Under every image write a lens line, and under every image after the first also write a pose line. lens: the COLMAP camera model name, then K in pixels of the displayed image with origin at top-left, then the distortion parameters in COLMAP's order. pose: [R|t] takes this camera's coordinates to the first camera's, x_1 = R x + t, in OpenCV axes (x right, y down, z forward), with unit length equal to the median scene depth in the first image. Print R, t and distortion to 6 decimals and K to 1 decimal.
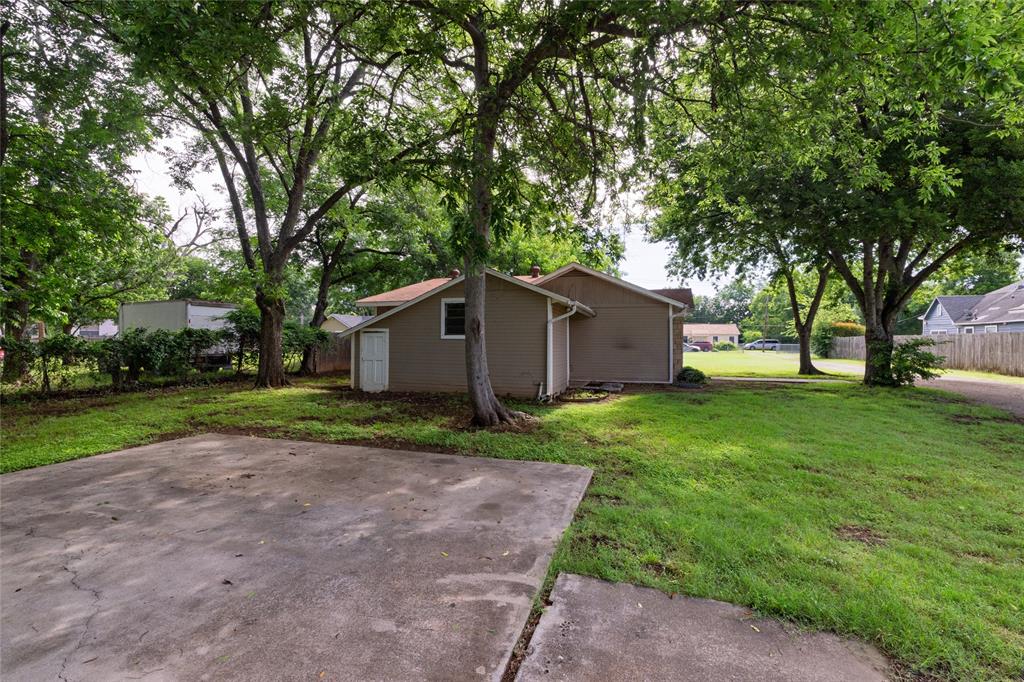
lens RADIAL K [[444.5, 0, 505.8], [0, 444.5, 336.6], [0, 0, 1]] dist [-0.002083, 0.000223]
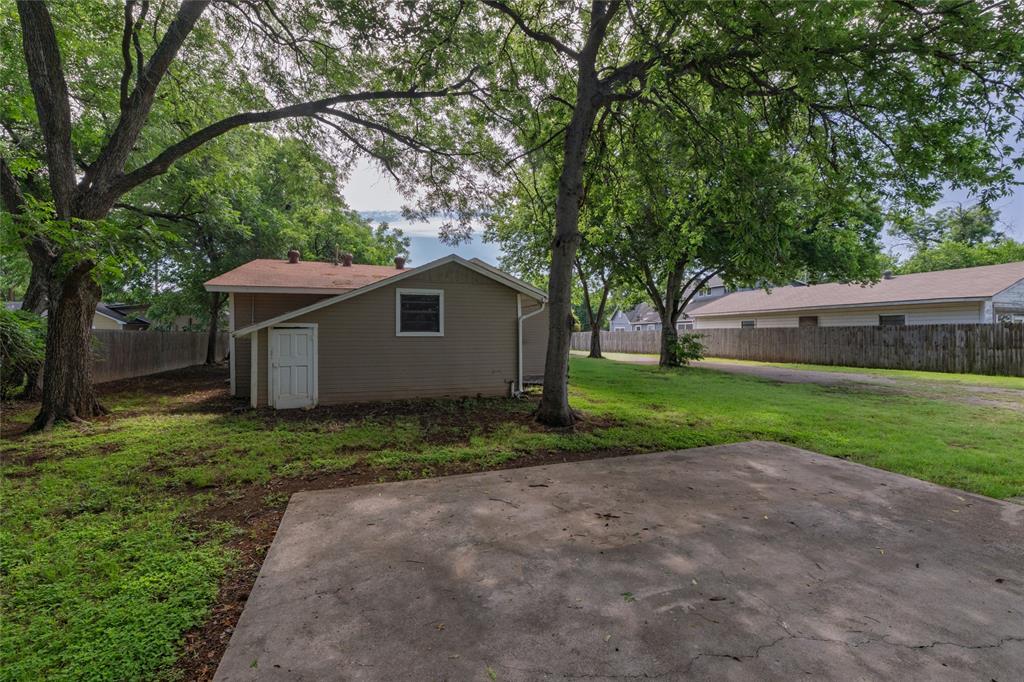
lens RADIAL K [[444.5, 0, 505.8], [0, 444.5, 336.6], [0, 0, 1]] dist [-0.002083, 0.000223]
pose [[0.794904, -0.007983, 0.606683, -1.402341], [0.002440, 0.999947, 0.009960, -0.007237], [-0.606731, -0.006437, 0.794881, 0.583125]]
